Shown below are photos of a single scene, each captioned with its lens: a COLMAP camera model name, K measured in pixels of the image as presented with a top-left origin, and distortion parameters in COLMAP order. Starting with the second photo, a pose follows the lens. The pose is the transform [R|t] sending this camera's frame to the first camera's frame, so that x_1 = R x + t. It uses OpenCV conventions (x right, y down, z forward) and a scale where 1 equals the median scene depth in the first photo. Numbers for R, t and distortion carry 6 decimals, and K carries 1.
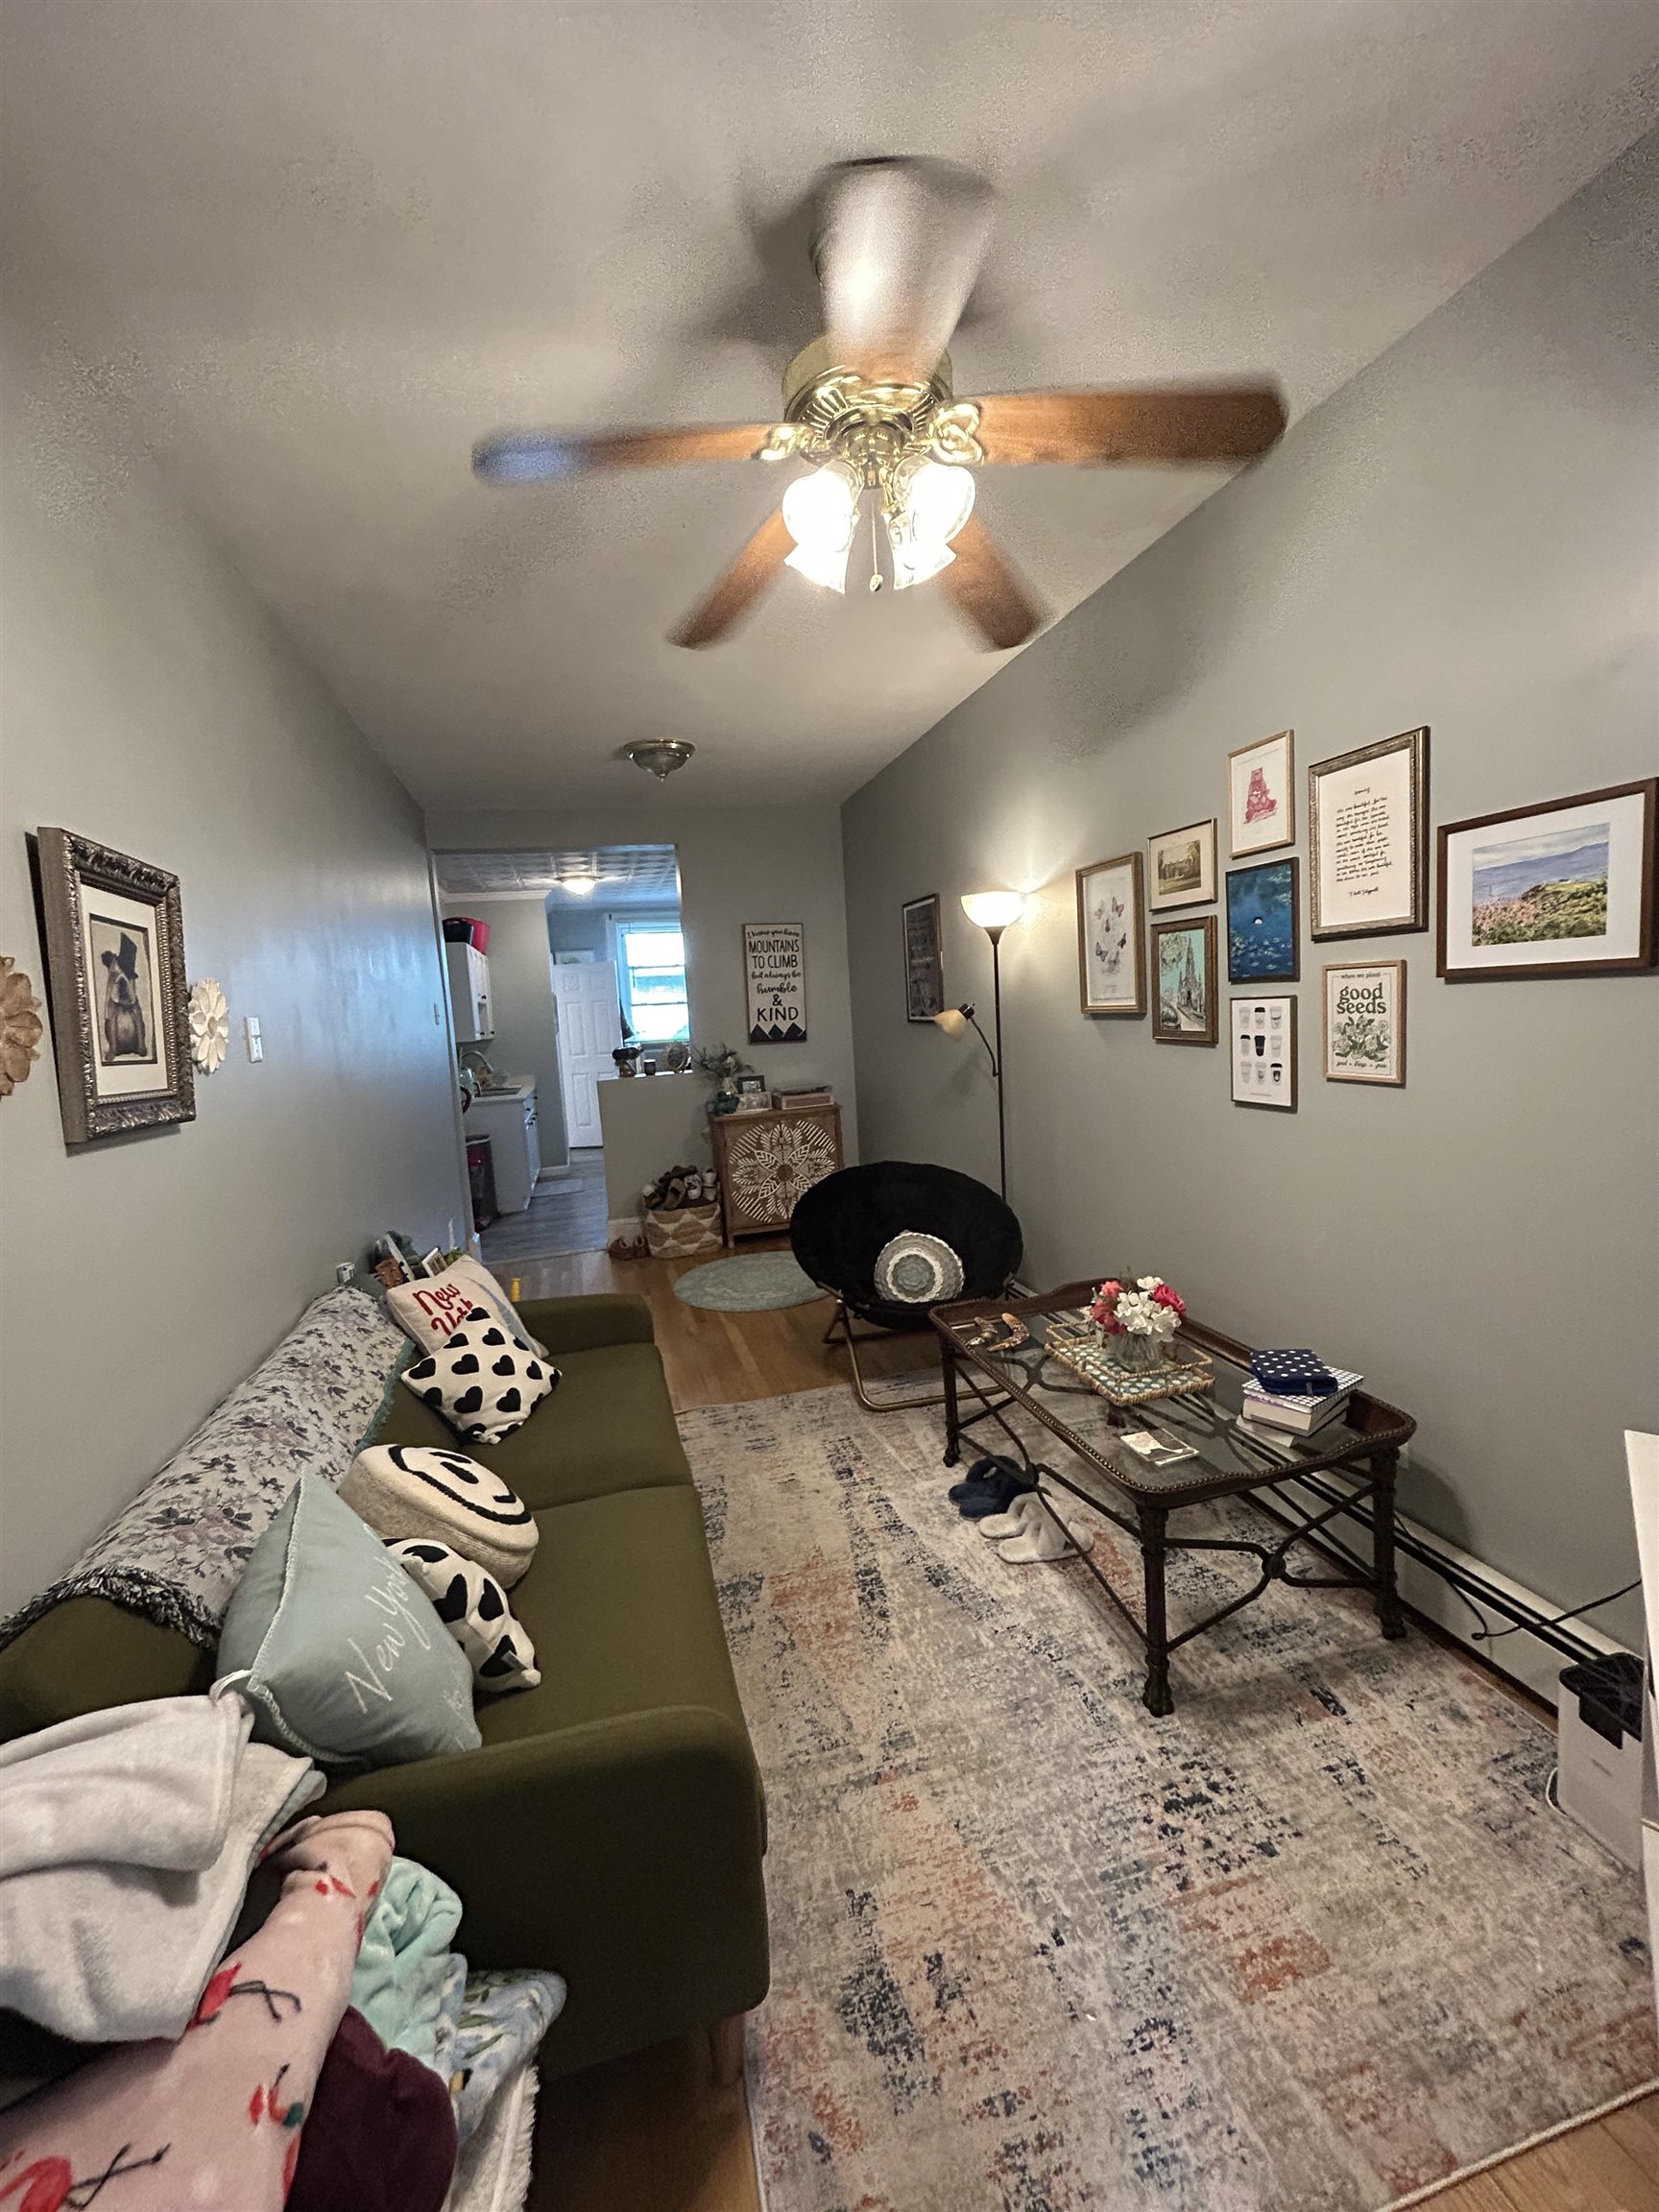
lens RADIAL K [[899.1, 0, 830.0], [0, 899.1, 1103.6], [0, 0, 1]] dist [-0.001292, -0.000442]
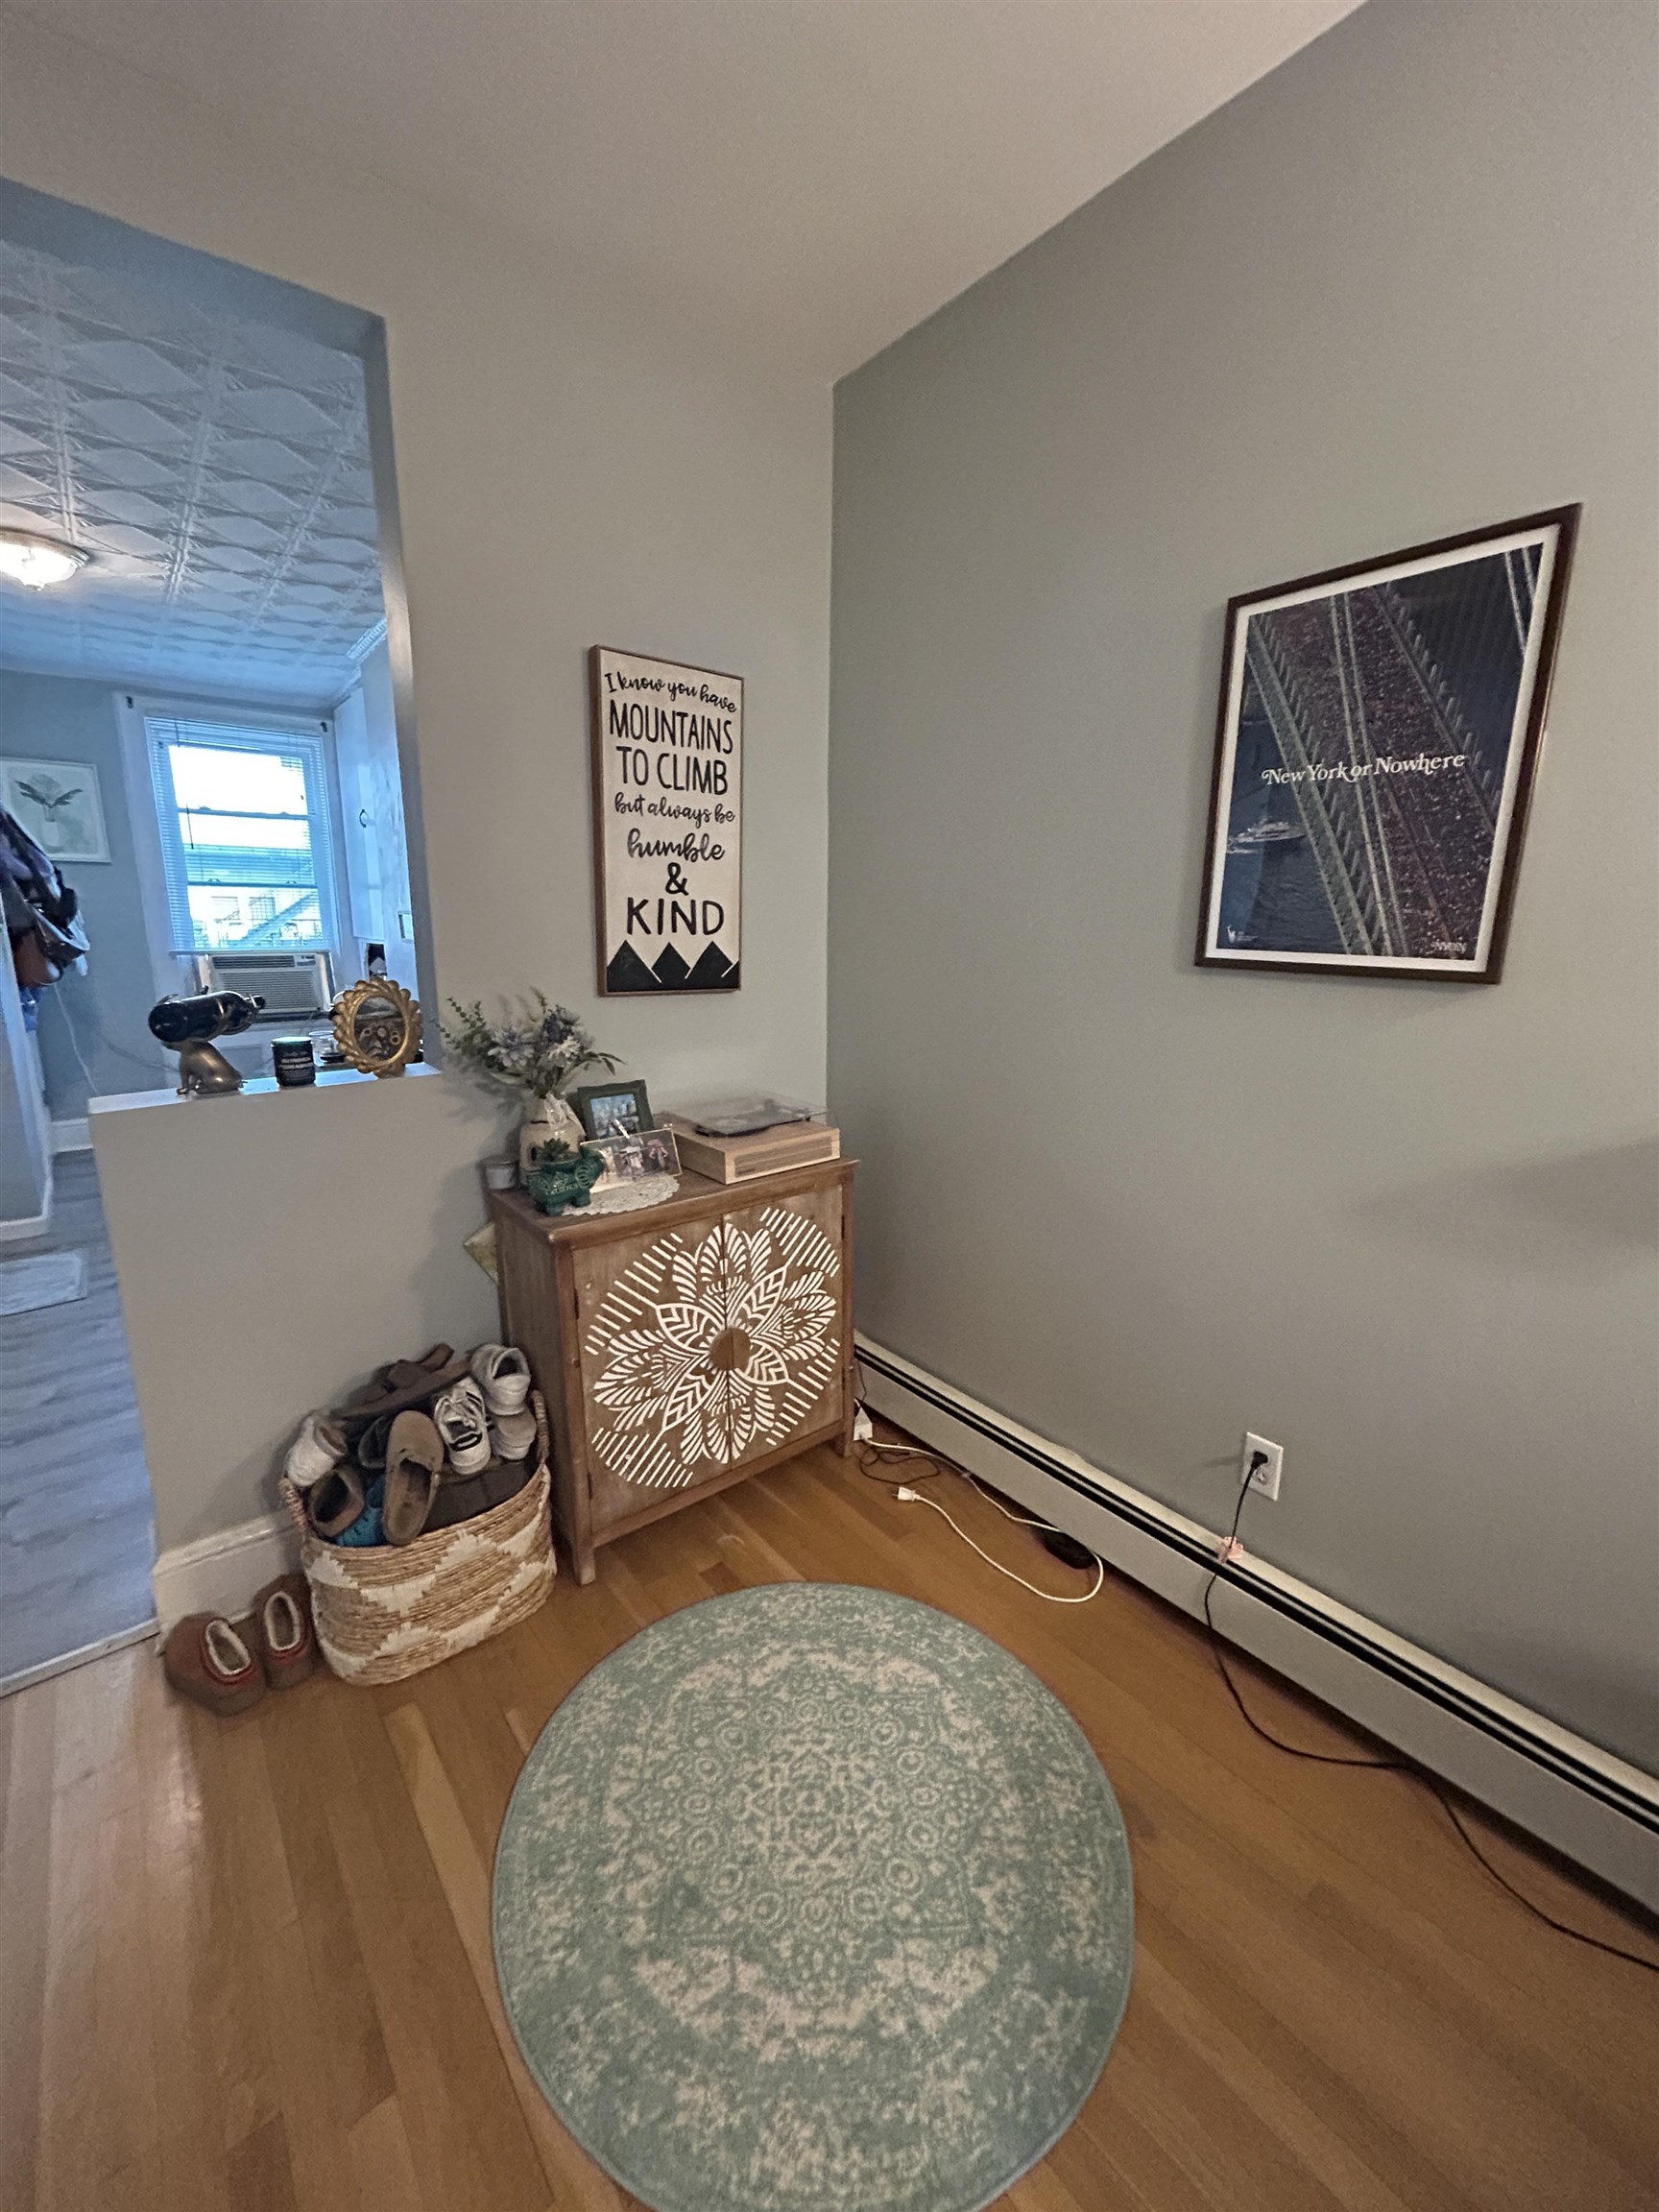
lens RADIAL K [[881.1, 0, 826.7], [0, 881.1, 1097.9], [0, 0, 1]] dist [-0.008586, -0.000069]
pose [[0.913717, -0.018908, 0.405912, -0.154735], [-0.016816, 0.996302, 0.084264, -0.056803], [-0.406004, -0.083819, 0.910019, 0.641350]]
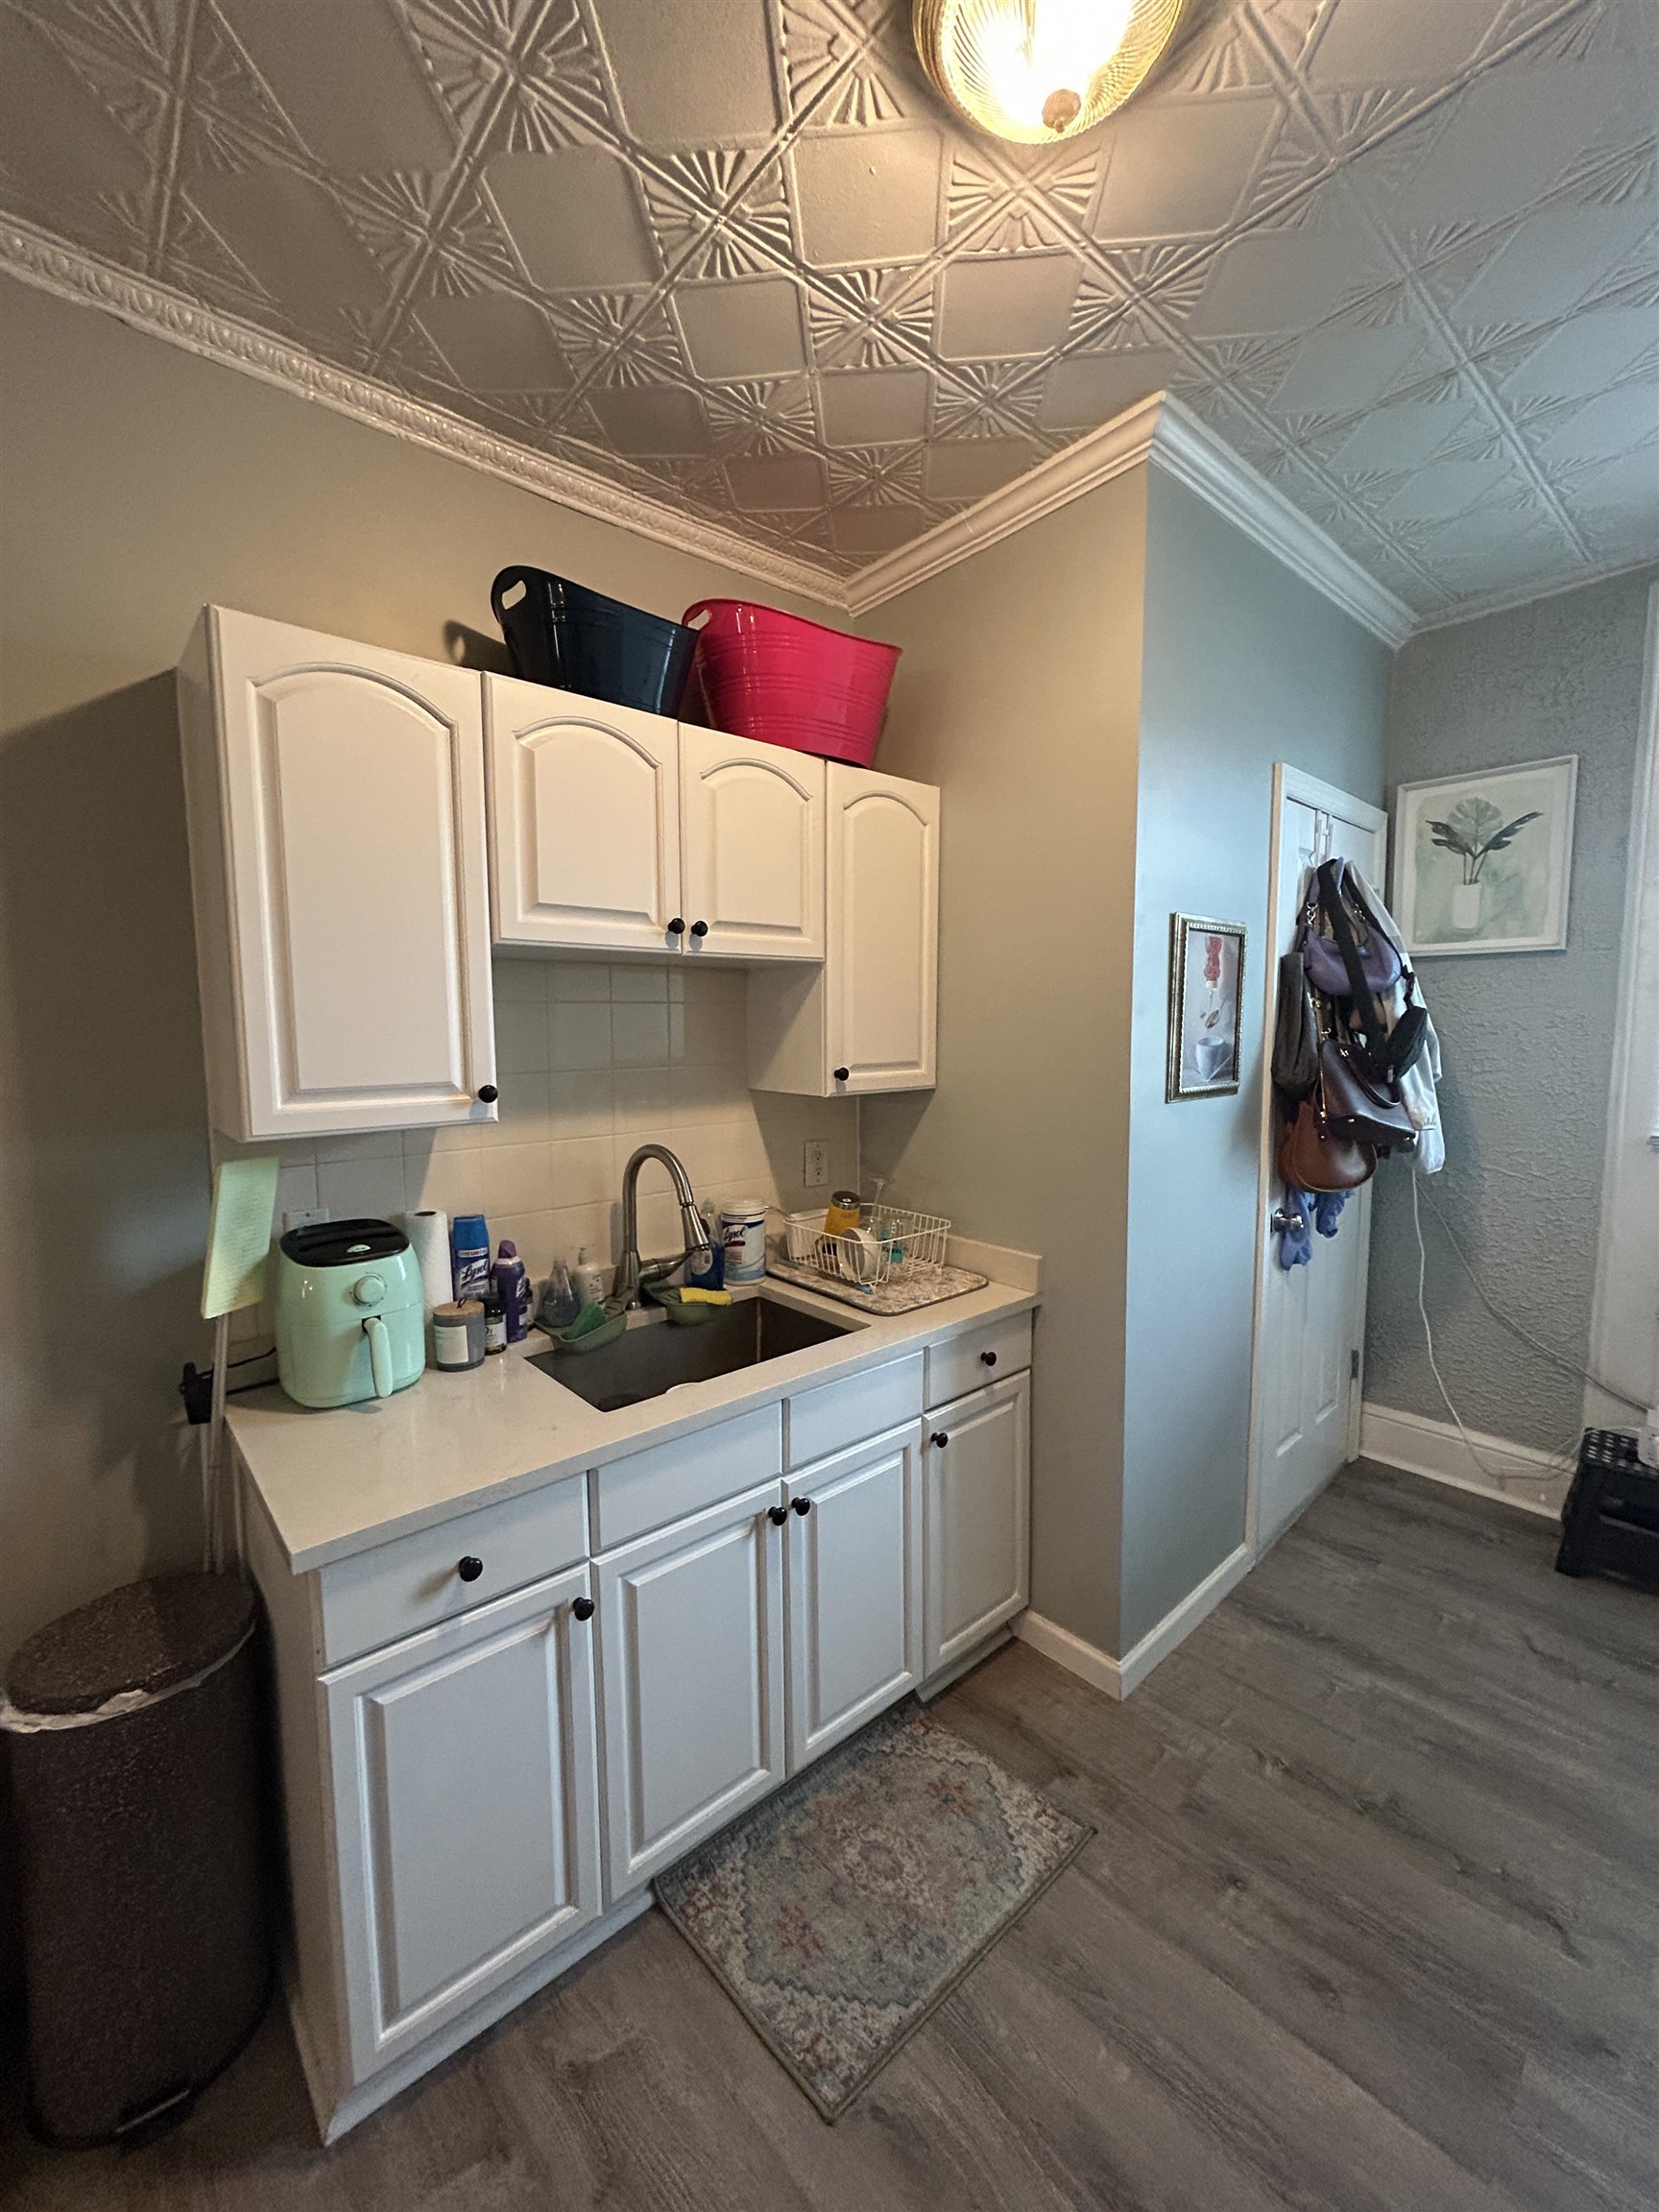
lens RADIAL K [[881.1, 0, 826.7], [0, 881.1, 1097.9], [0, 0, 1]] dist [-0.008586, -0.000069]
pose [[0.437930, 0.139442, -0.888129, -0.214846], [-0.114604, 0.988497, 0.098690, -0.132916], [0.891674, 0.058564, 0.448873, 1.221259]]
